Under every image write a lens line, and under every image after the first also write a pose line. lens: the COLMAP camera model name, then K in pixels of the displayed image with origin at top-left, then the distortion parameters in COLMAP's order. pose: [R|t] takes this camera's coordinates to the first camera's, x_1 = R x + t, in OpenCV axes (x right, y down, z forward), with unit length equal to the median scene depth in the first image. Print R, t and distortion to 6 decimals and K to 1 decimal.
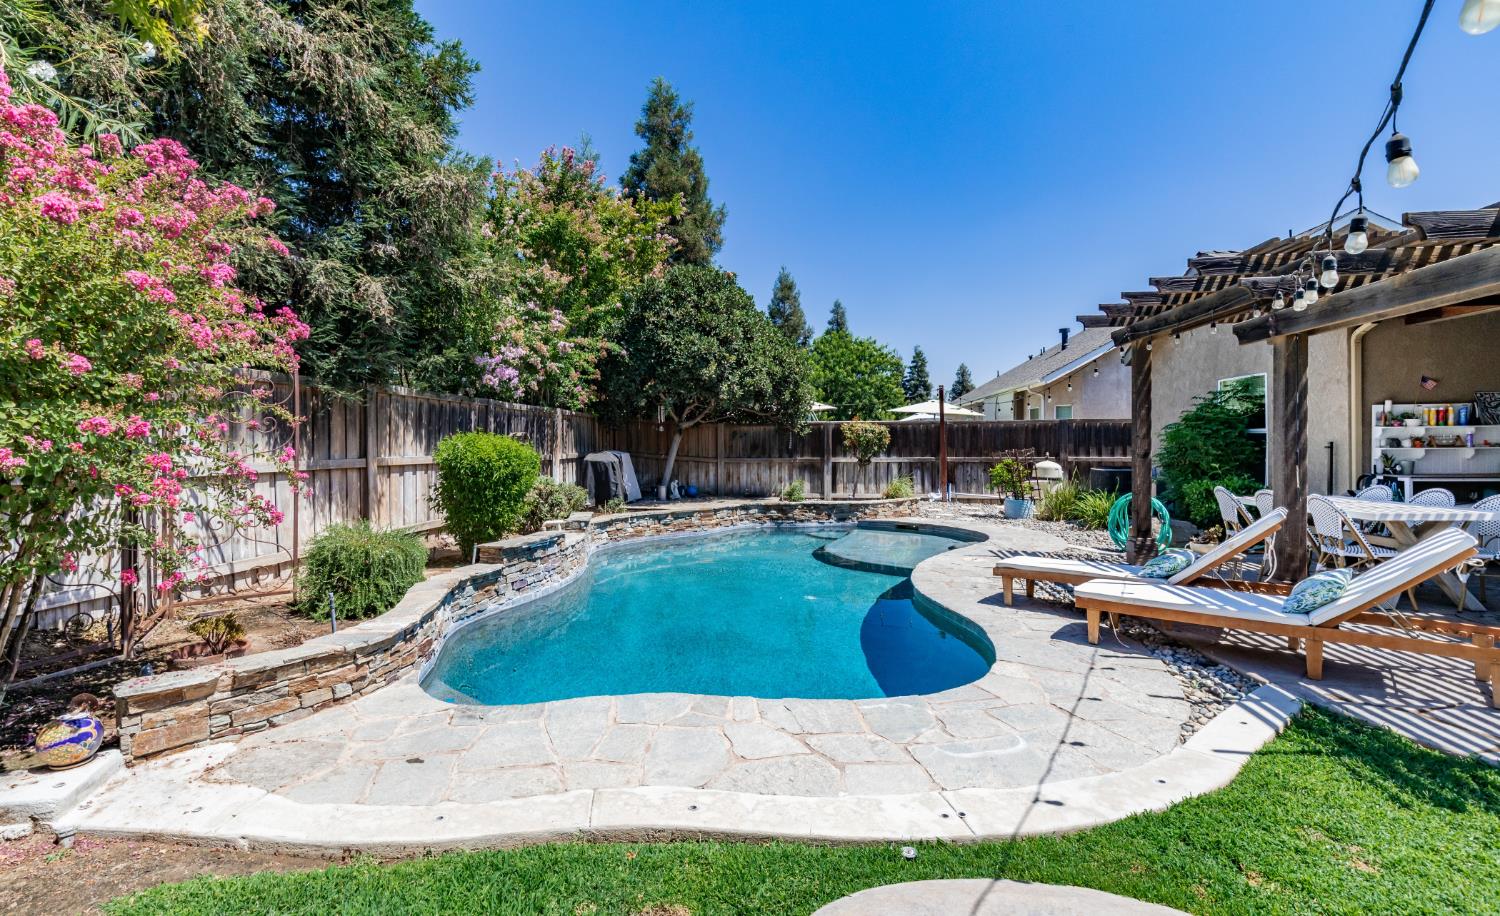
lens RADIAL K [[711.5, 0, 713.8], [0, 711.5, 442.8], [0, 0, 1]] dist [0.017334, -0.000336]
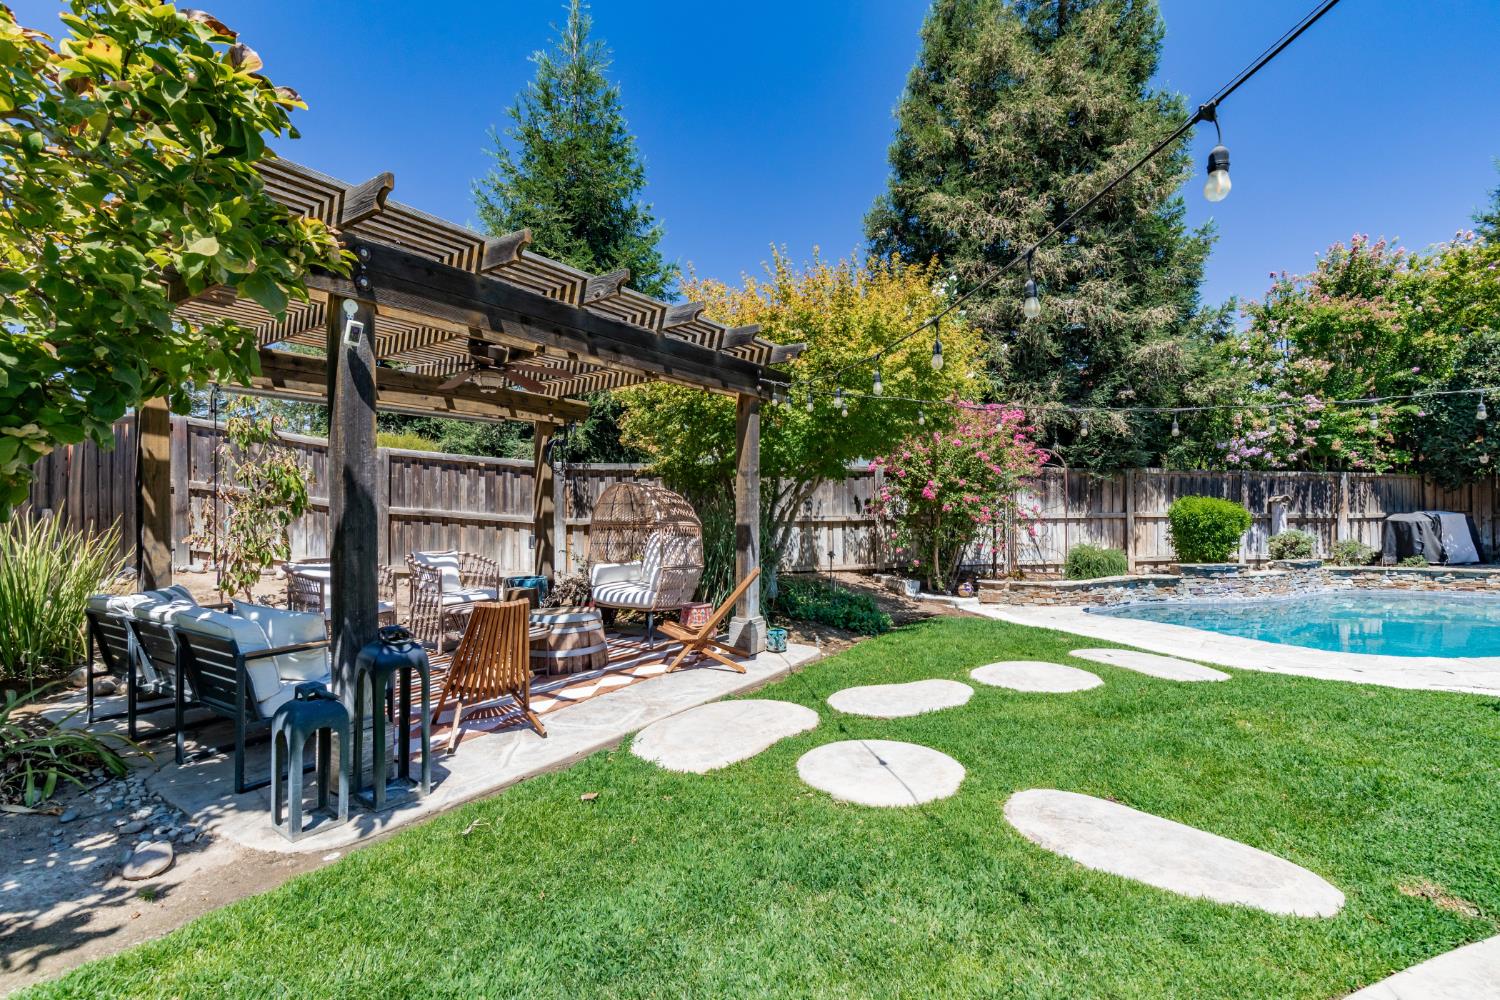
lens RADIAL K [[688.2, 0, 750.0], [0, 688.2, 500.0], [0, 0, 1]] dist [0.000929, 0.000142]
pose [[0.406553, -0.004276, -0.913617, 0.395329], [0.000680, 0.999990, -0.004377, -0.000986], [0.913627, 0.001158, 0.406552, -0.297784]]
